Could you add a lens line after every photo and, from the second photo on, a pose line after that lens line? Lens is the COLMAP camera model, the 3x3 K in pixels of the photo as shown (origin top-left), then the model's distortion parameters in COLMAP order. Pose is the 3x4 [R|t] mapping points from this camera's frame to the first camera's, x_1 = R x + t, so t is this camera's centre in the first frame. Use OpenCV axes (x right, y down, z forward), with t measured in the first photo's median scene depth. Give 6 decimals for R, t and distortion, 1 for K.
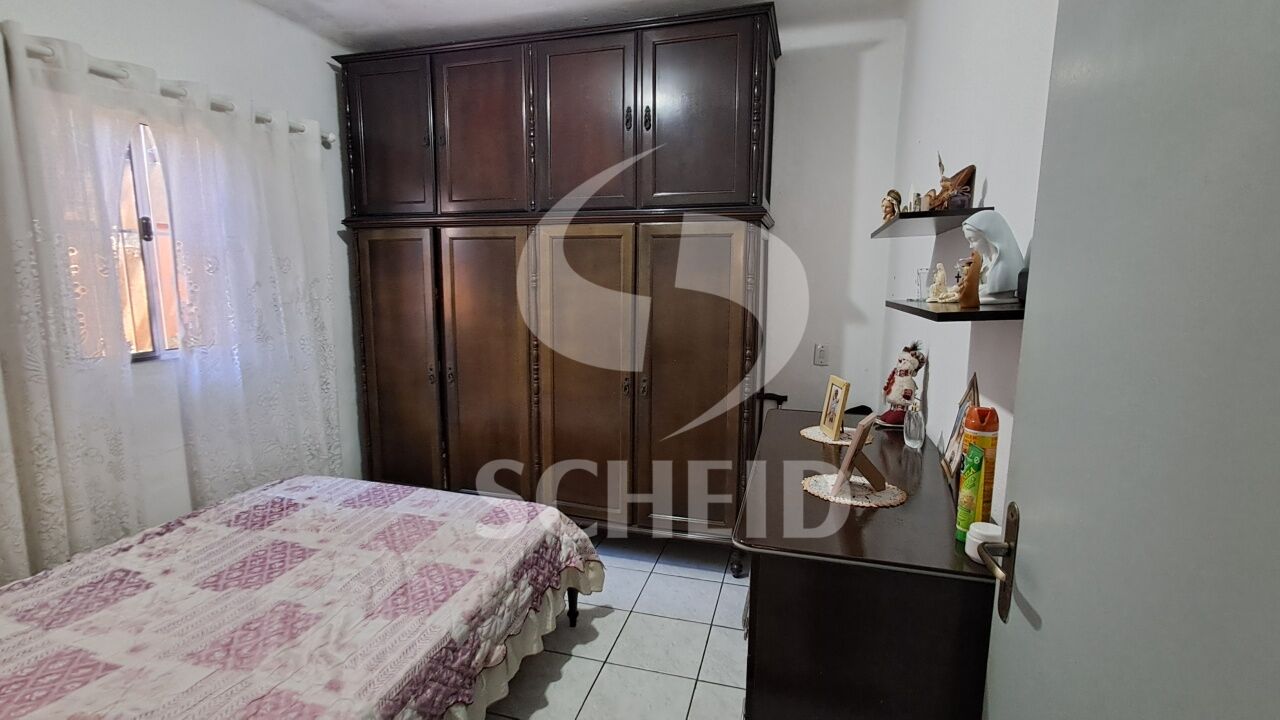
lens RADIAL K [[595.8, 0, 640.0], [0, 595.8, 360.0], [0, 0, 1]] dist [-0.000148, -0.000063]
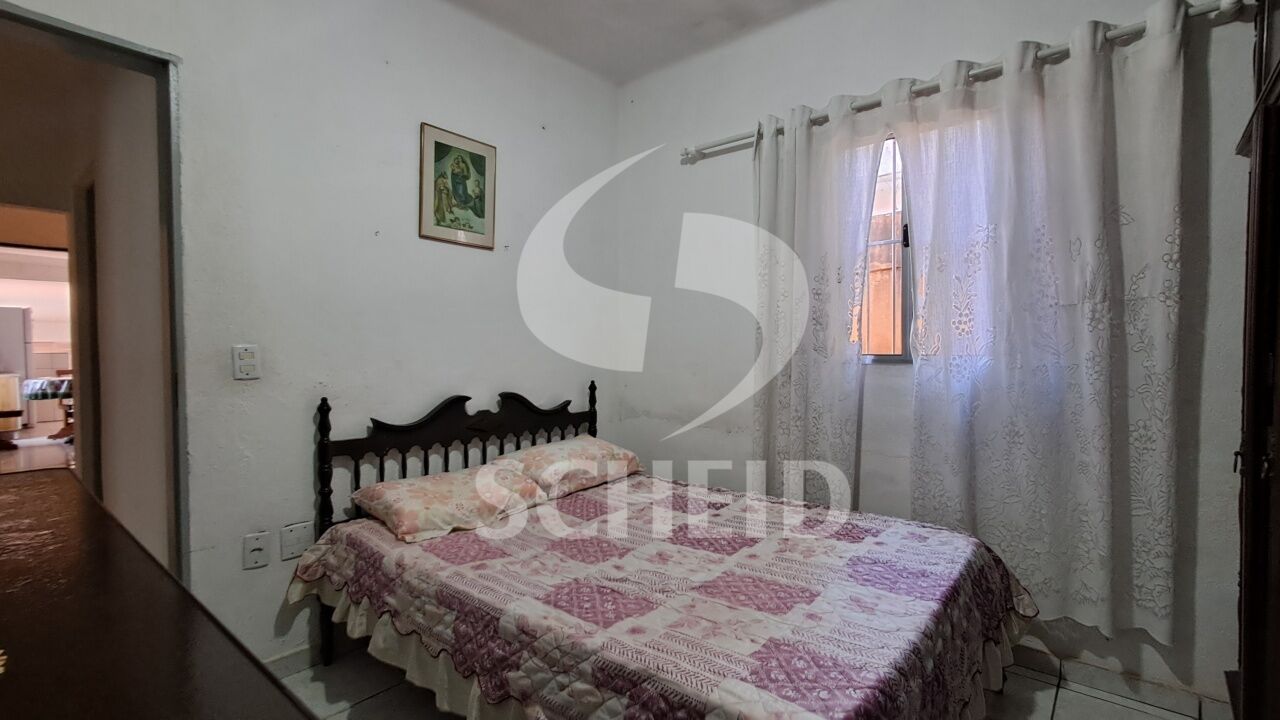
lens RADIAL K [[595.8, 0, 640.0], [0, 595.8, 360.0], [0, 0, 1]] dist [-0.000148, -0.000063]
pose [[-0.422214, 0.018261, -0.906312, 0.326986], [-0.128951, 0.988420, 0.079988, -0.033310], [0.897278, 0.150642, -0.414970, 1.134182]]
